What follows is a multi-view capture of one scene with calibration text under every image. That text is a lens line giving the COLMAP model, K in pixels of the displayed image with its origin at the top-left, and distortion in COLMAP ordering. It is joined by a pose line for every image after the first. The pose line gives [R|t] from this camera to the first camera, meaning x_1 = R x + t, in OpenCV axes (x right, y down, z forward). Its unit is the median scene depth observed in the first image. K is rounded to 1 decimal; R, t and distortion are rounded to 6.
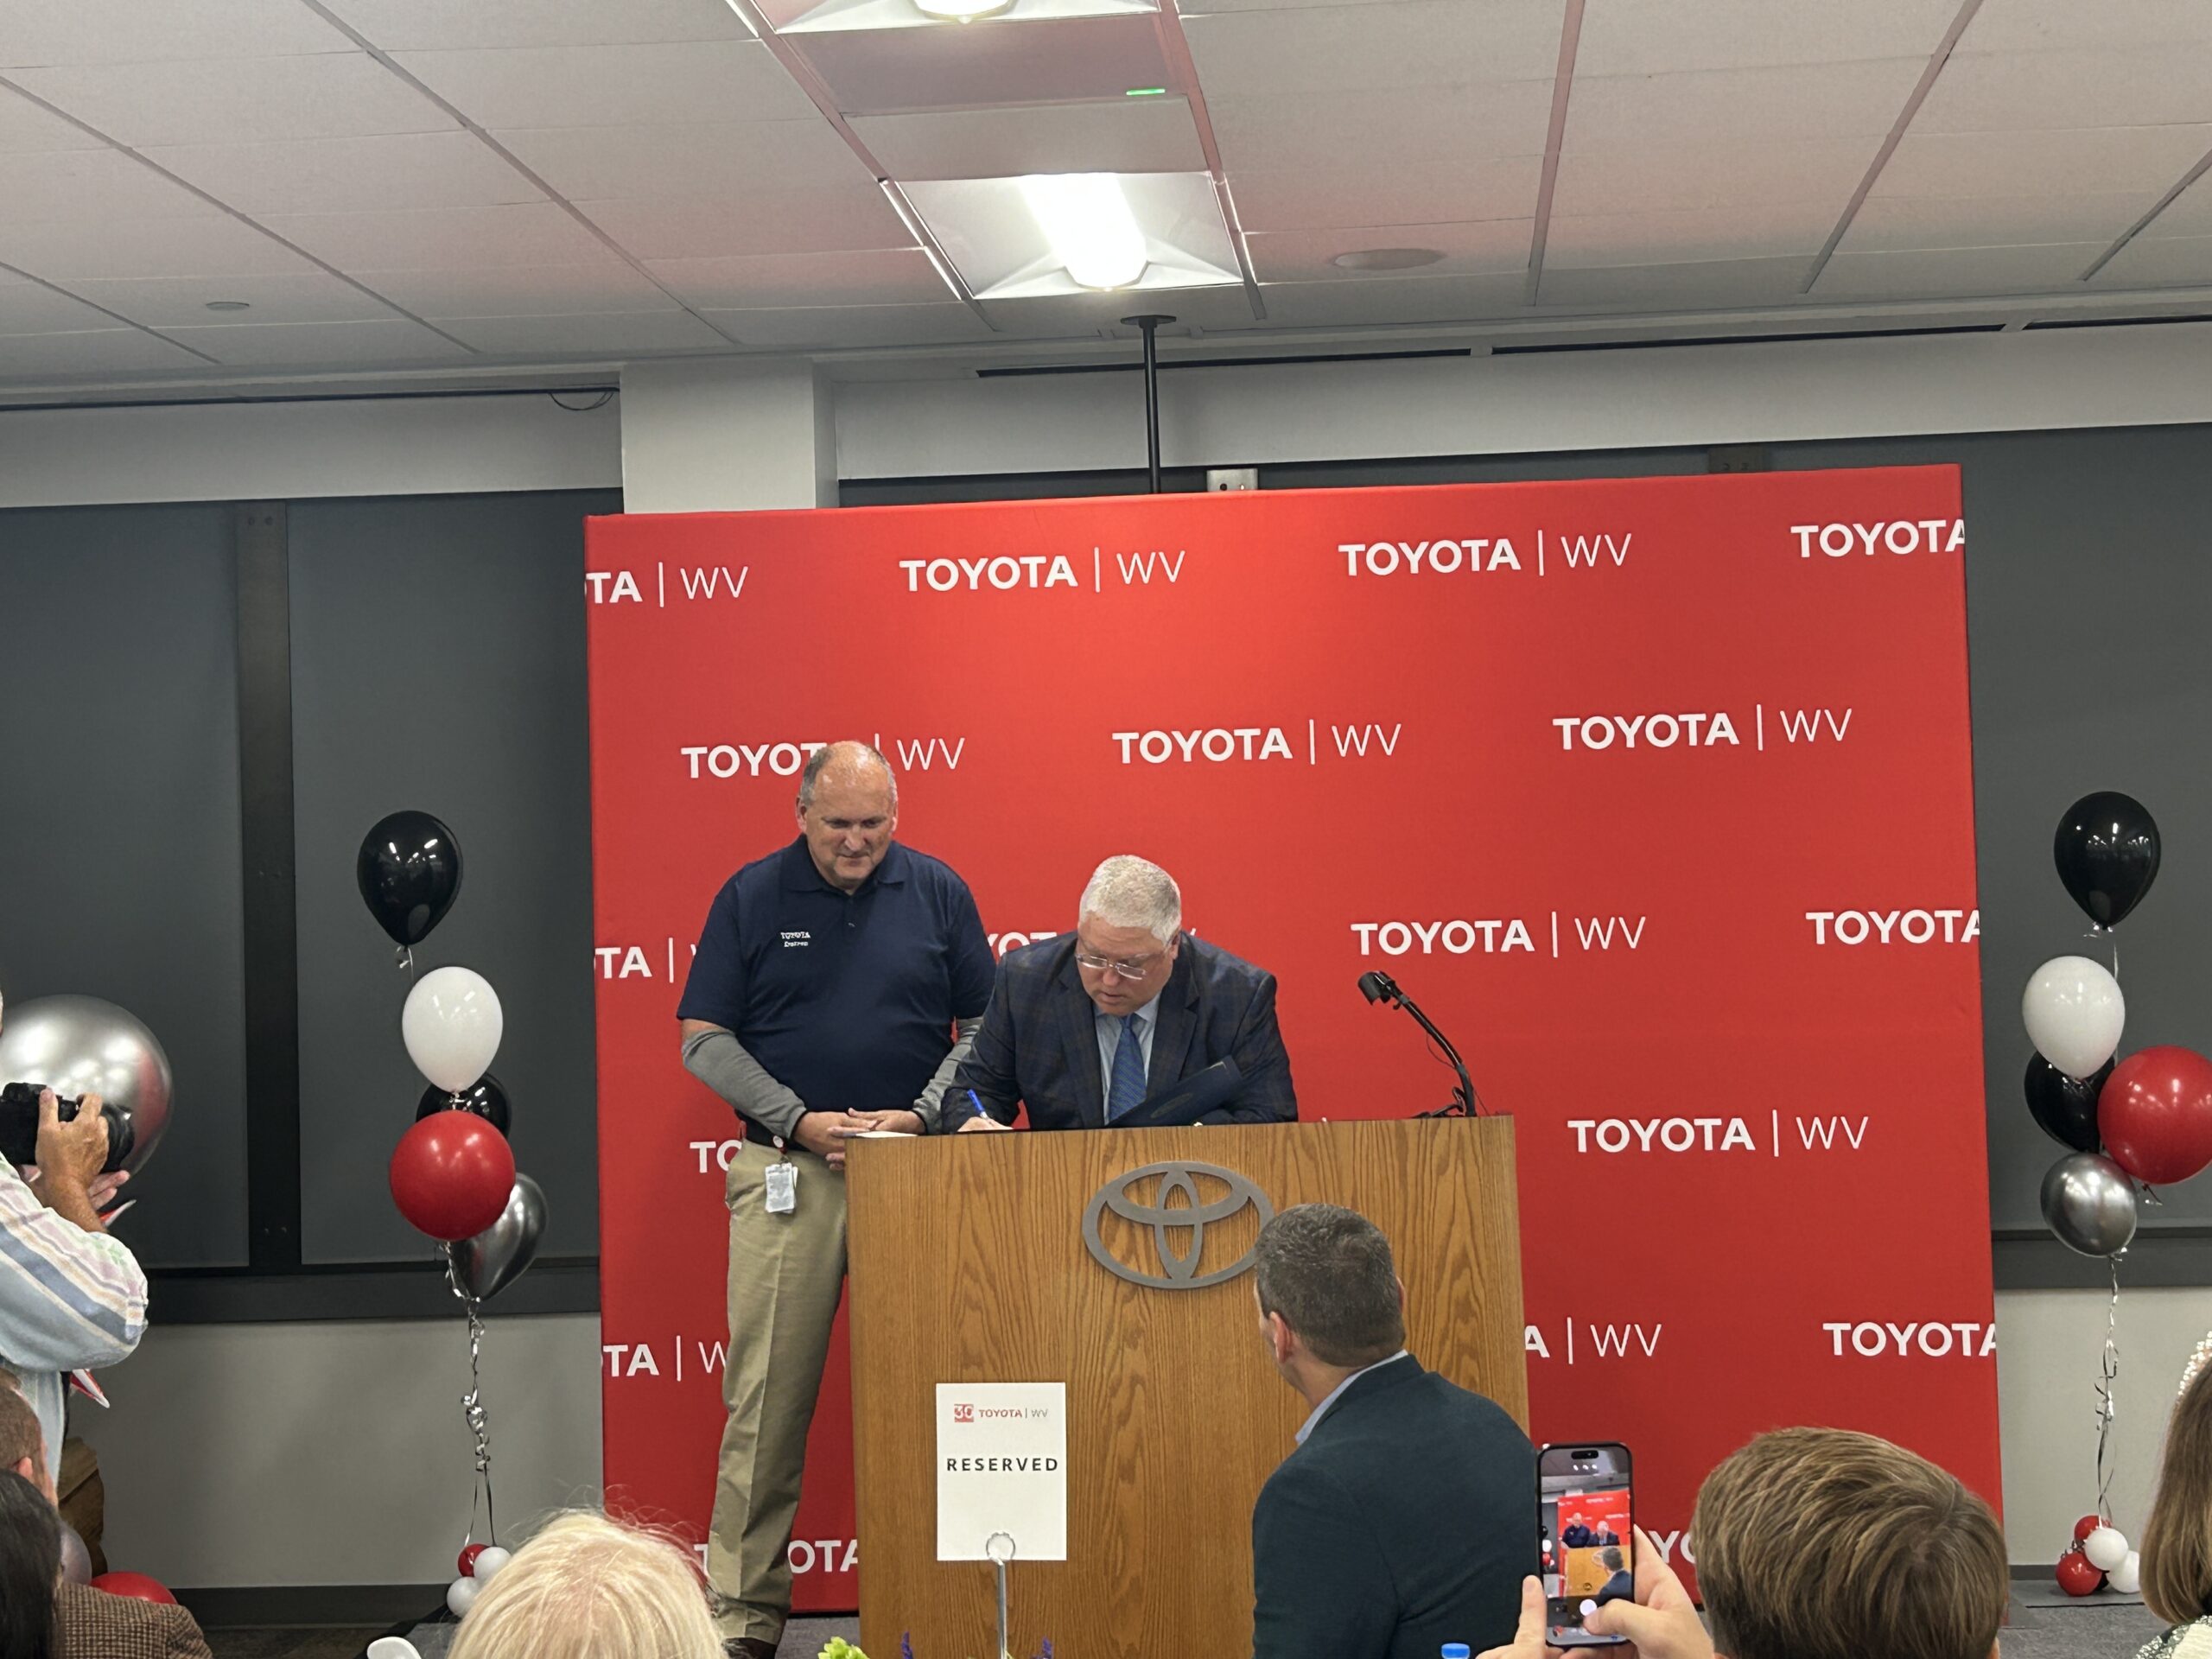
lens RADIAL K [[3829.3, 0, 1091.2], [0, 3829.3, 817.3], [0, 0, 1]] dist [0.098520, 0.000000]
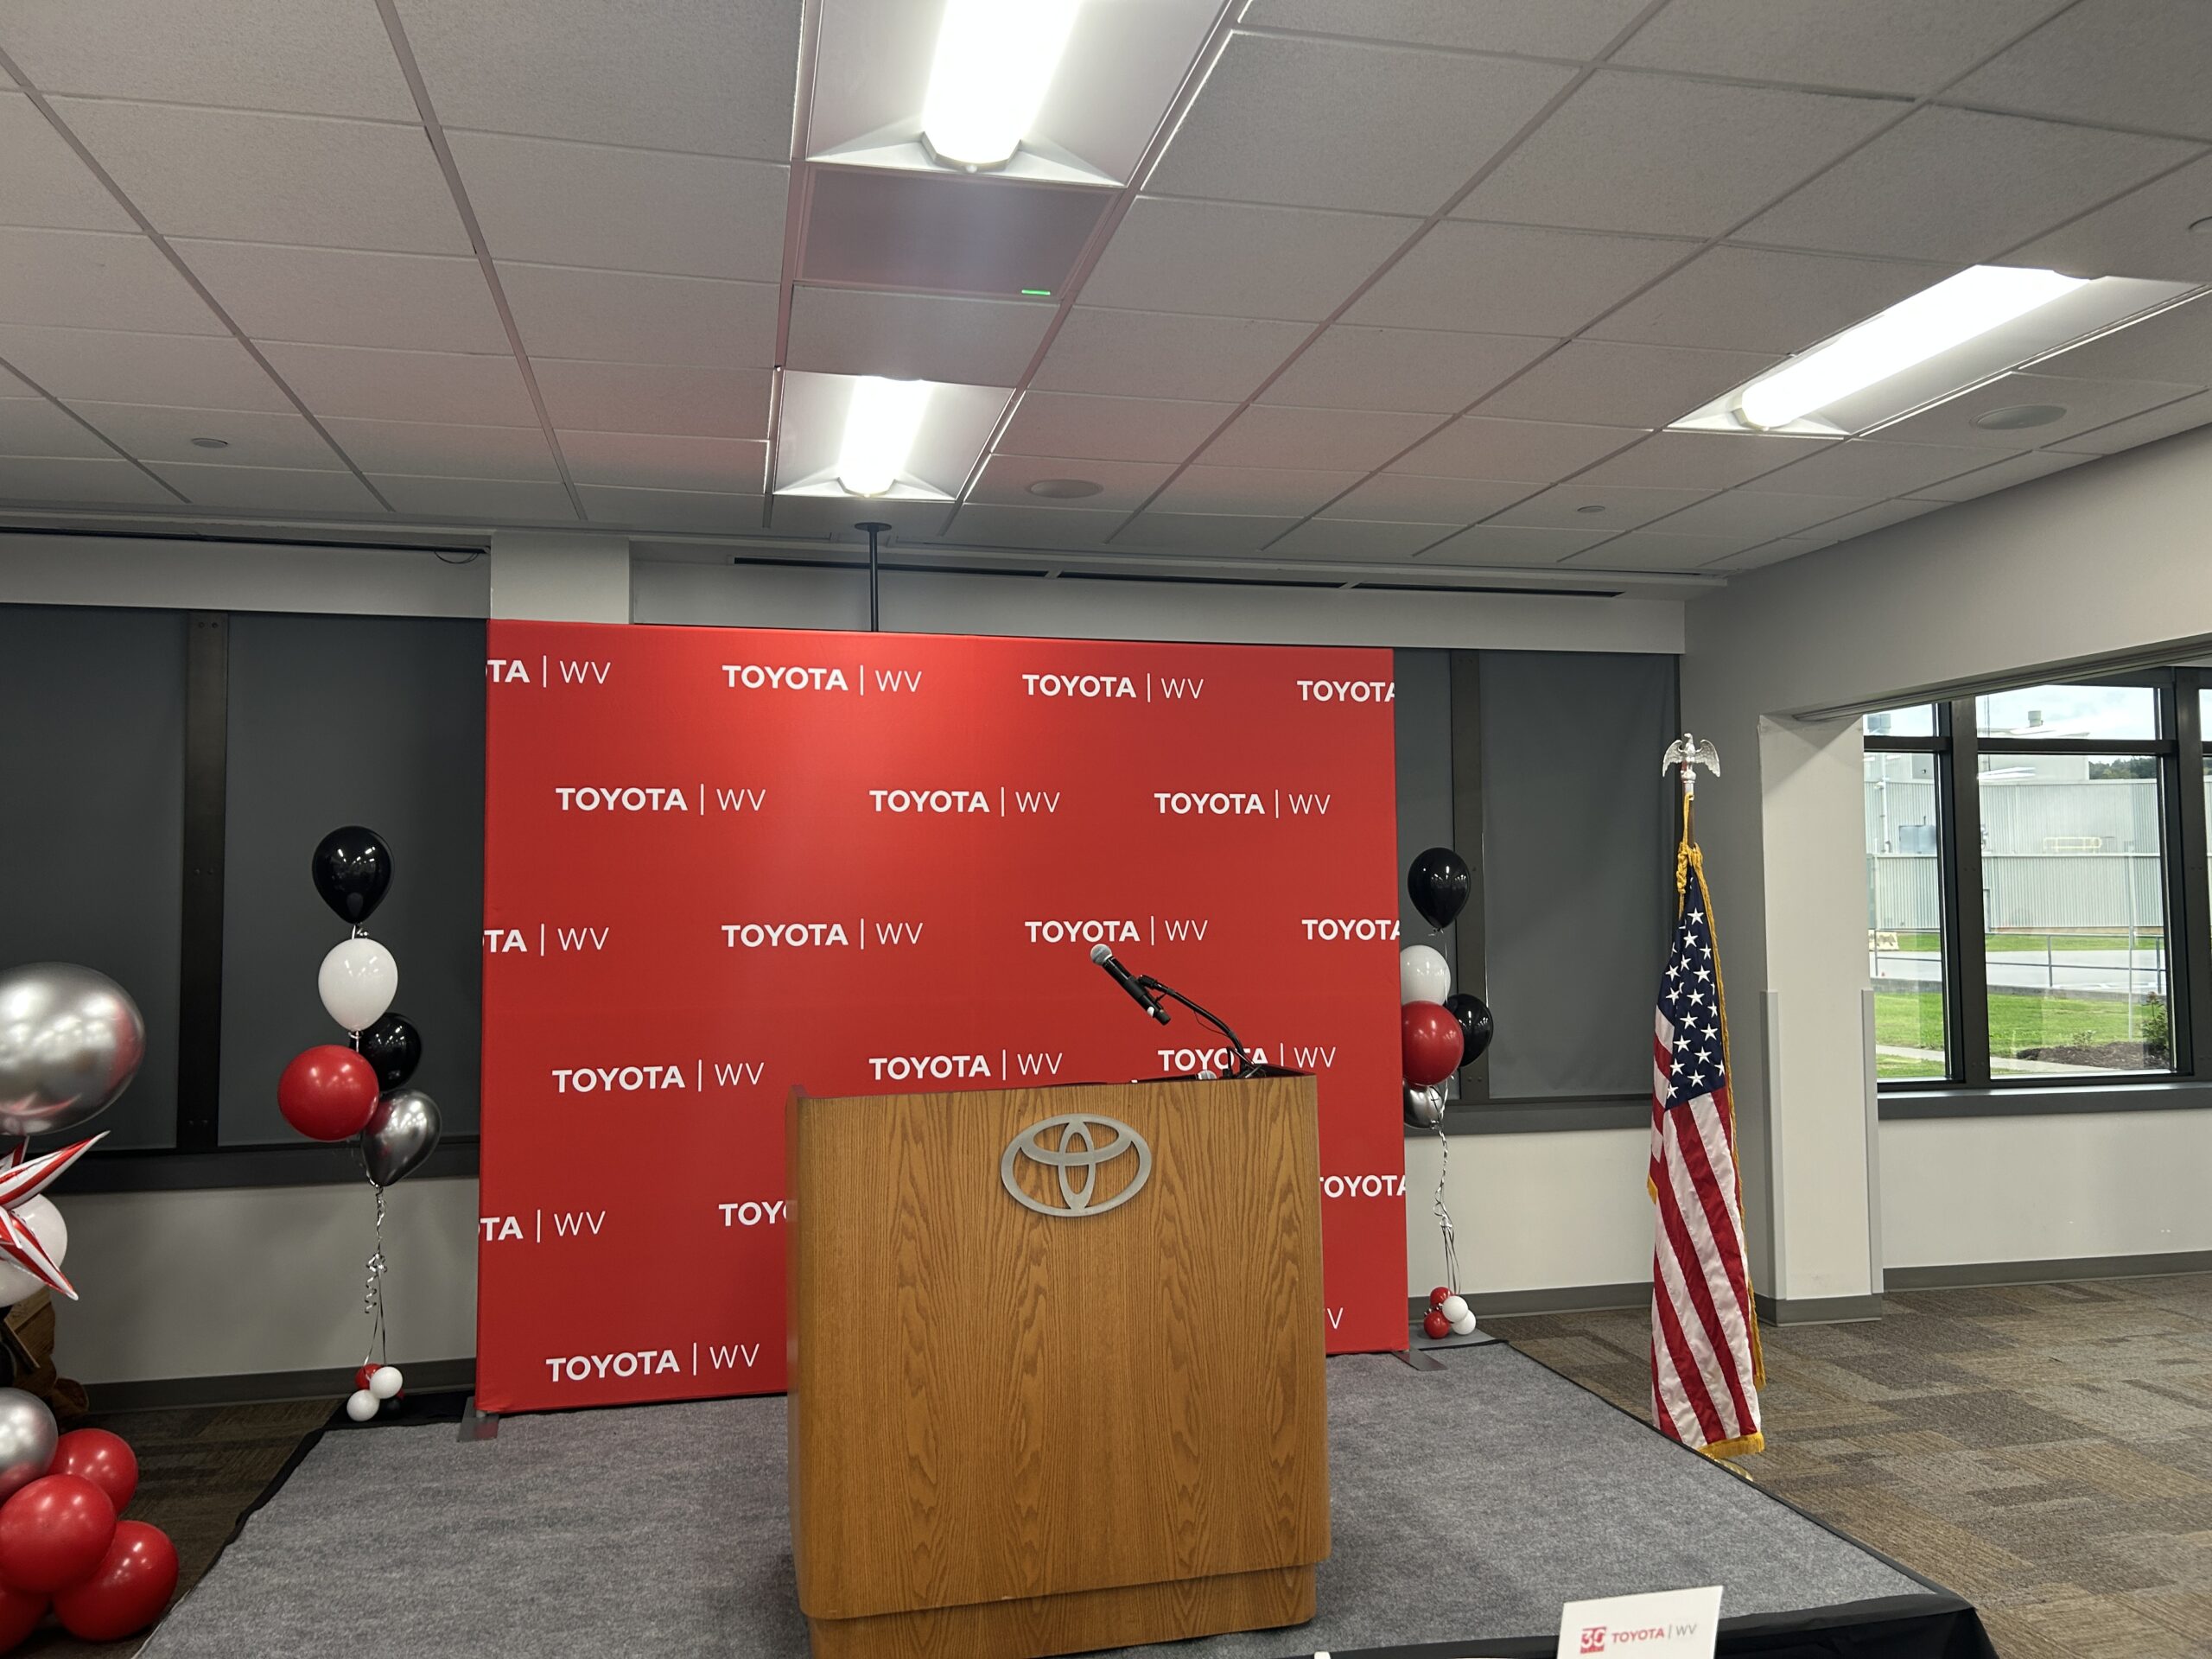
lens RADIAL K [[1637.5, 0, 1099.7], [0, 1637.5, 826.1], [0, 0, 1]] dist [0.028812, -0.034540]
pose [[0.947278, 0.036307, 0.318349, -0.113006], [-0.027909, 0.999133, -0.030902, 0.009052], [-0.319195, 0.020388, 0.947470, 0.378346]]
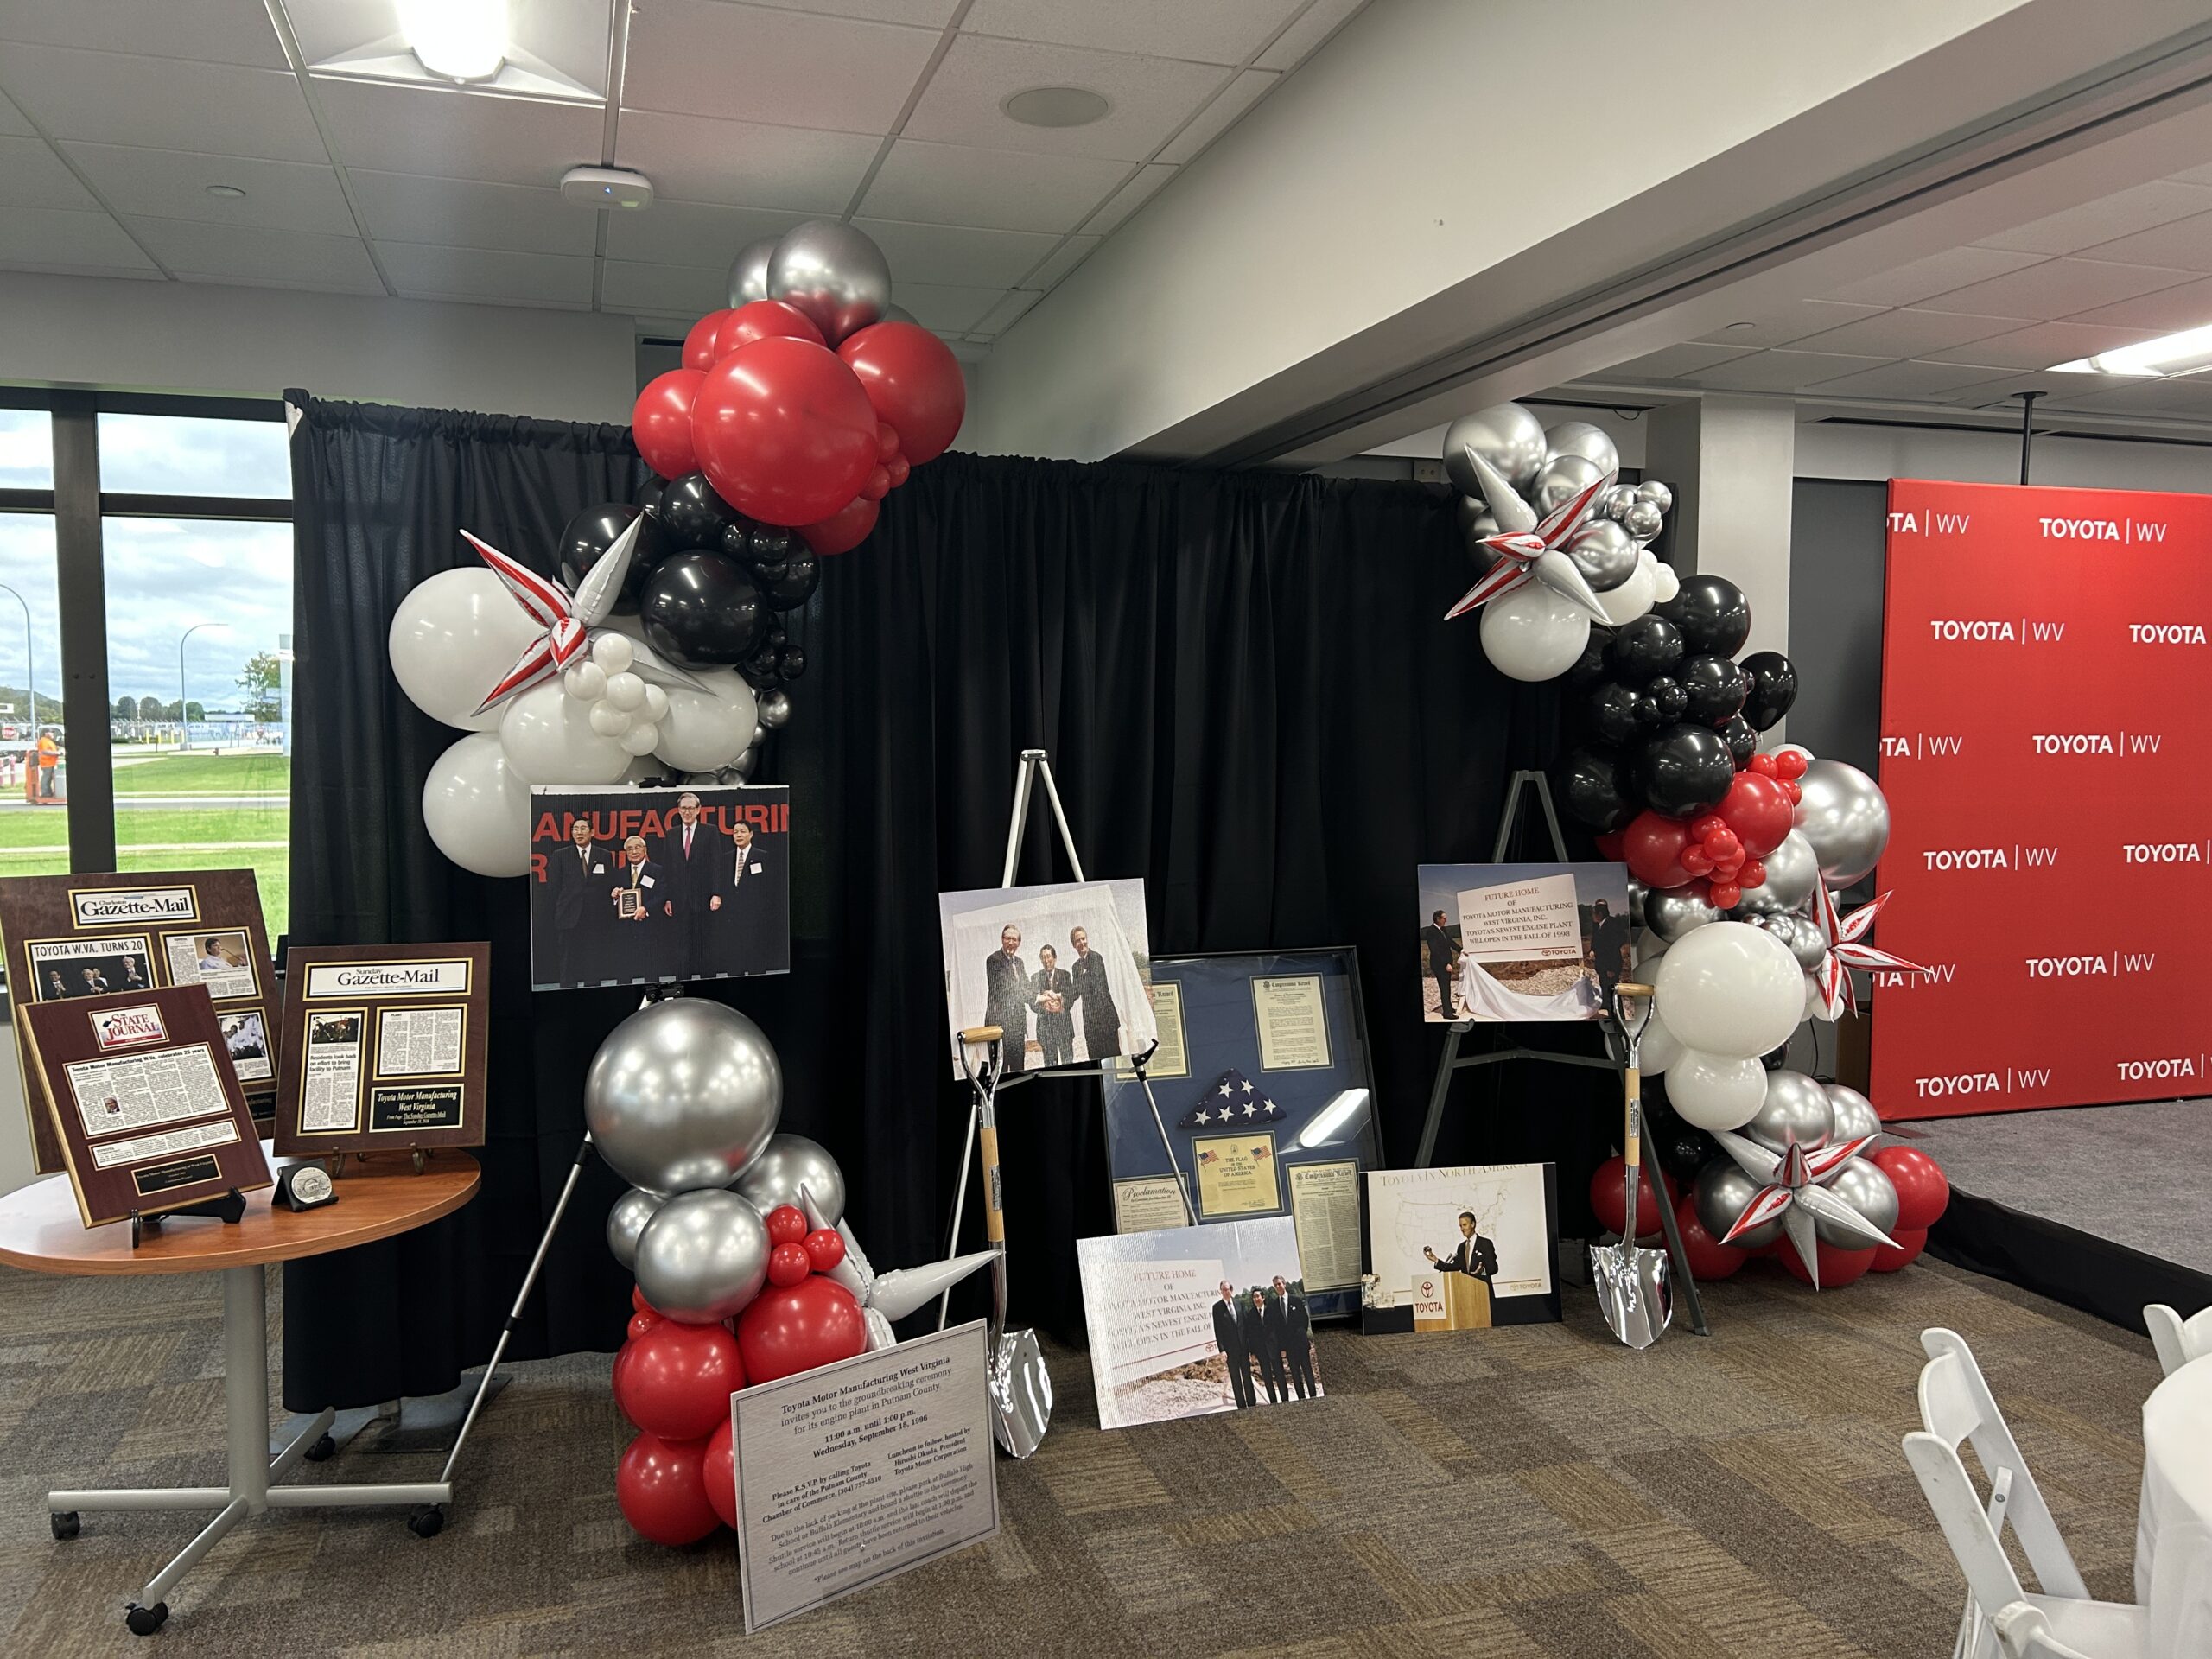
lens RADIAL K [[1637.5, 0, 1109.5], [0, 1637.5, 836.2], [0, 0, 1]] dist [0.028812, -0.034540]
pose [[0.923876, 0.000524, 0.382692, -0.749104], [-0.030924, 0.996831, 0.073290, 0.036160], [-0.381441, -0.079546, 0.920964, 0.474115]]
